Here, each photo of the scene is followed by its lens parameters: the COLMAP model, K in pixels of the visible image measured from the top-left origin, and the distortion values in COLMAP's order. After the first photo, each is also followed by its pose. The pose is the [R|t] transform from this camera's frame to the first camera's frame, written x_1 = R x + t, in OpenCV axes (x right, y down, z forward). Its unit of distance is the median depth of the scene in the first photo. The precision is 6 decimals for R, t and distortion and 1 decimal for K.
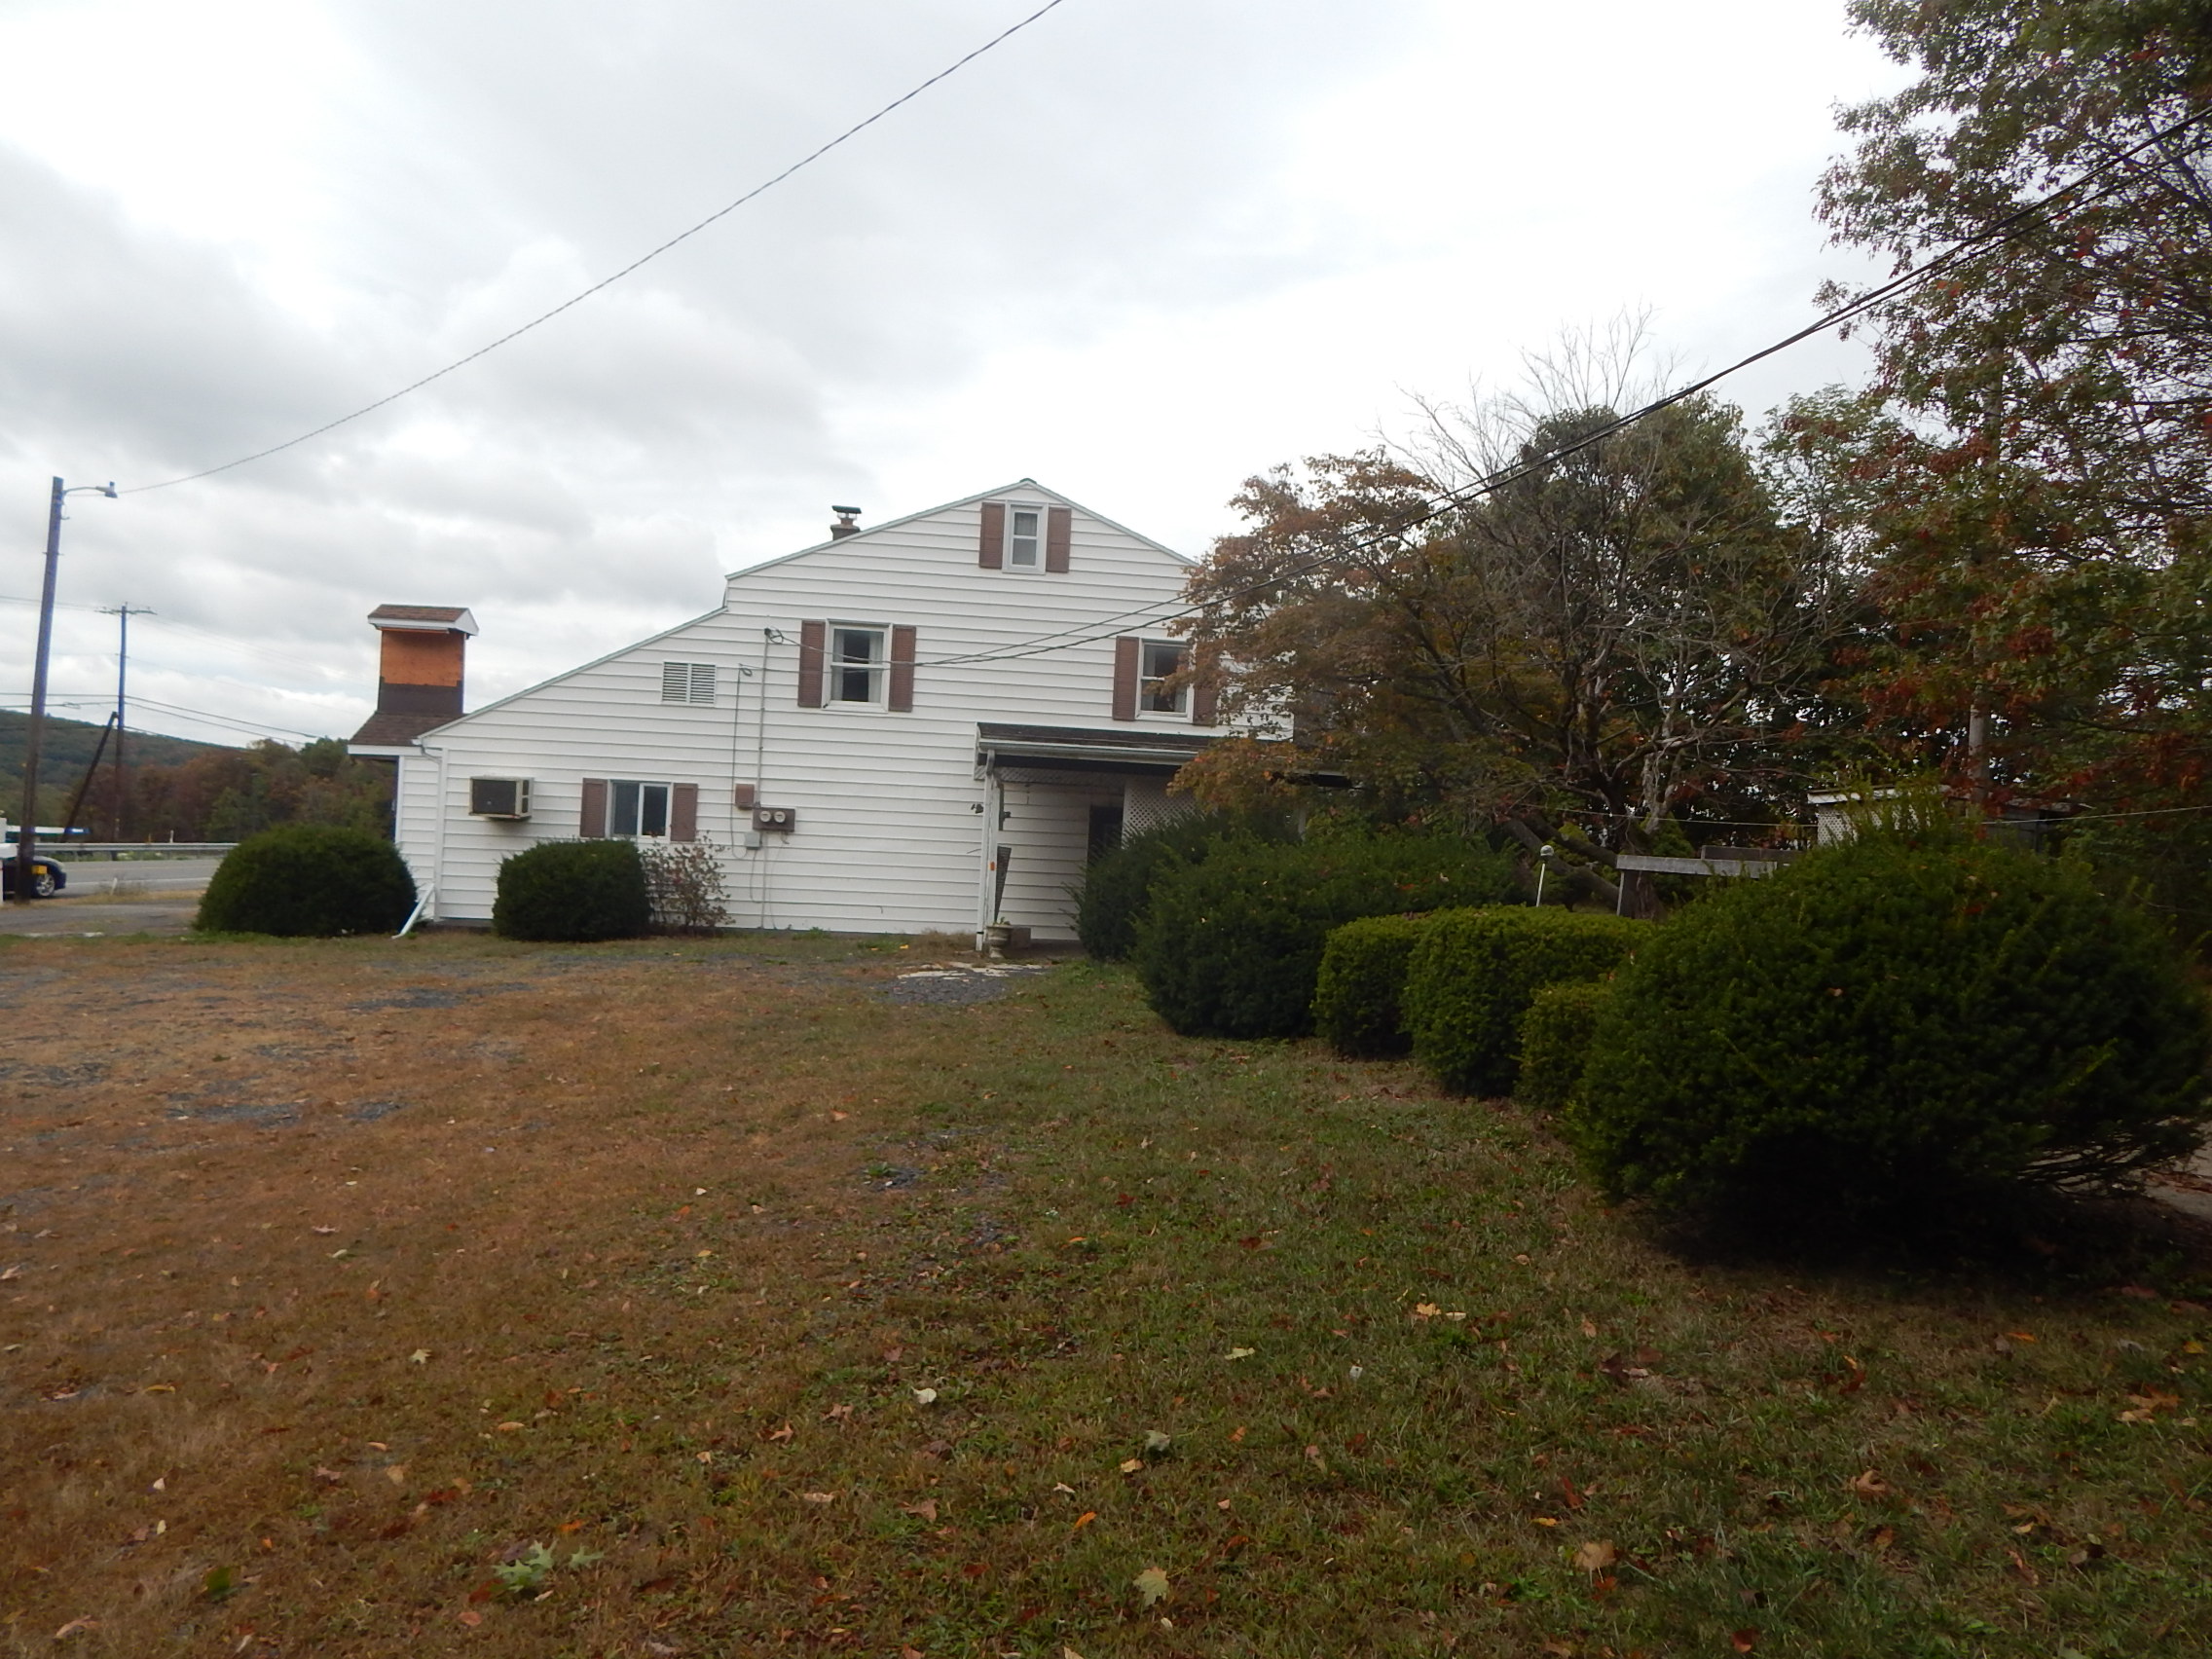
lens RADIAL K [[1458.6, 0, 1108.1], [0, 1458.6, 814.8], [0, 0, 1]] dist [-0.020883, 0.004677]
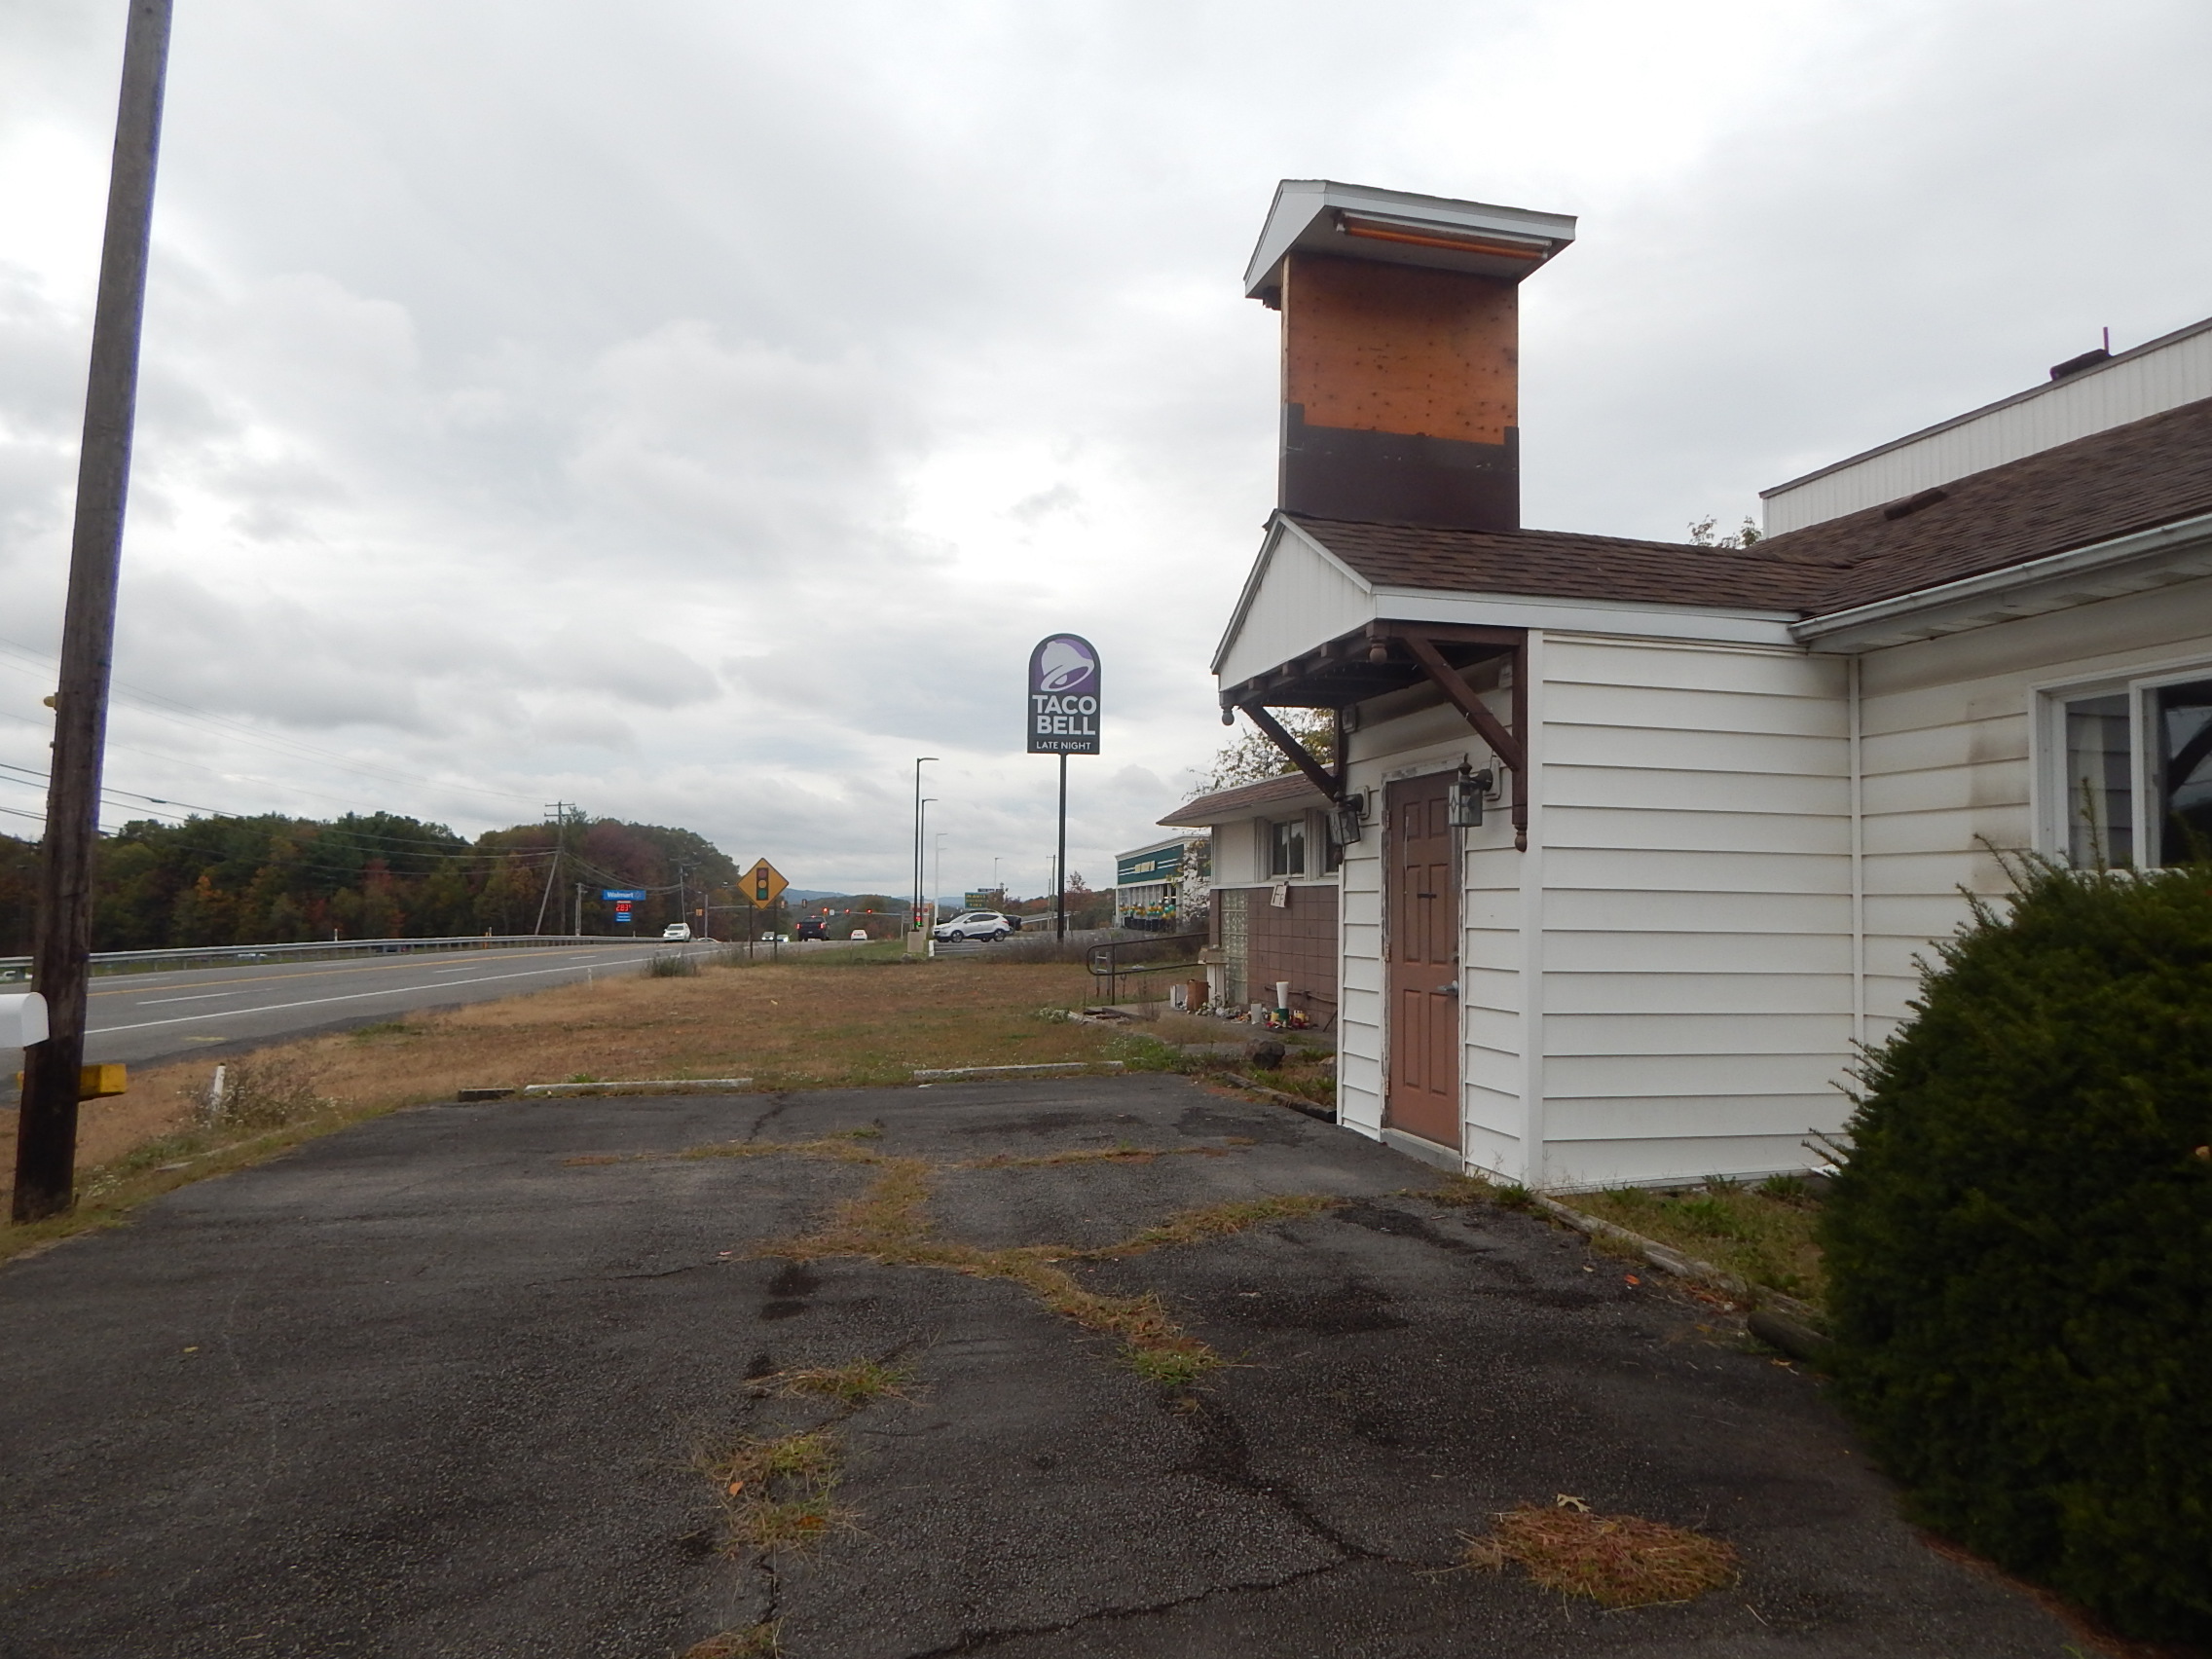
lens RADIAL K [[1458.6, 0, 1108.1], [0, 1458.6, 814.8], [0, 0, 1]] dist [-0.020883, 0.004677]
pose [[0.990496, -0.013492, 0.136875, -0.679384], [0.019892, 0.998766, -0.045497, 0.007738], [-0.136092, 0.047787, 0.989543, 0.809895]]
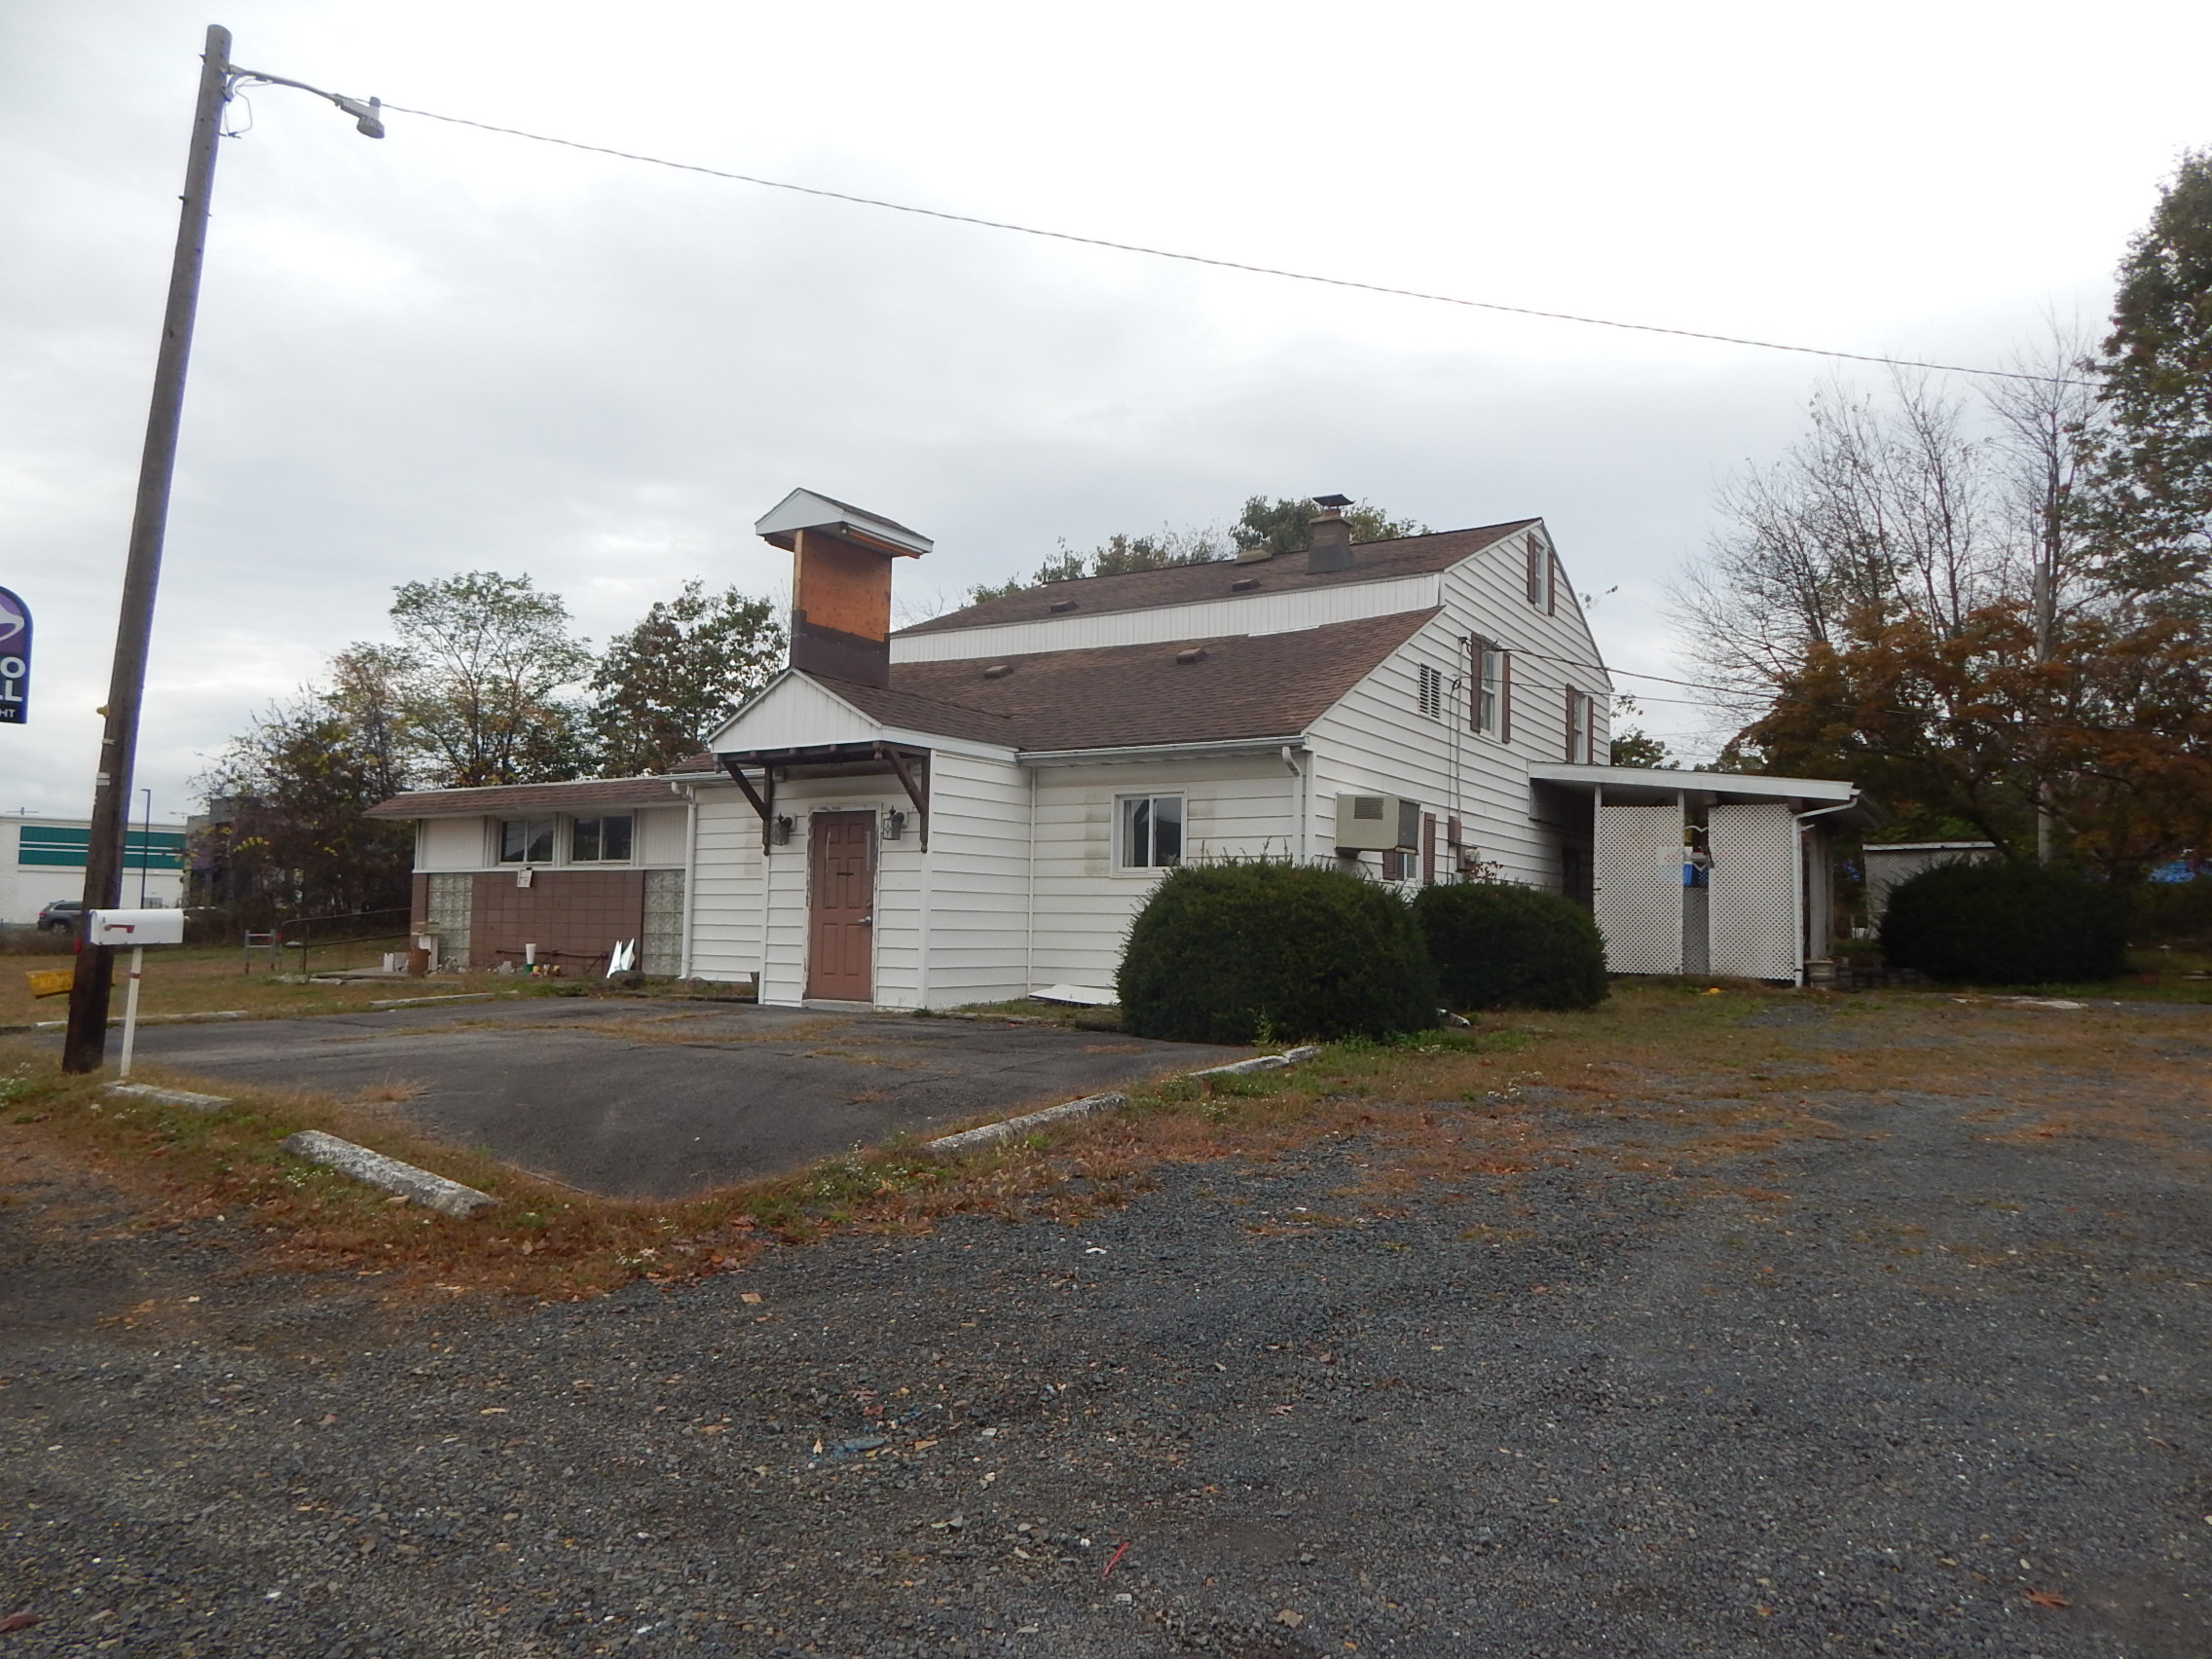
lens RADIAL K [[1478.1, 0, 1113.9], [0, 1478.1, 862.5], [0, 0, 1]] dist [-0.040789, 0.001959]
pose [[0.613824, 0.007062, 0.789412, -1.034394], [-0.003372, 0.999974, -0.006324, 0.011536], [-0.789436, 0.001220, 0.613832, 0.621667]]
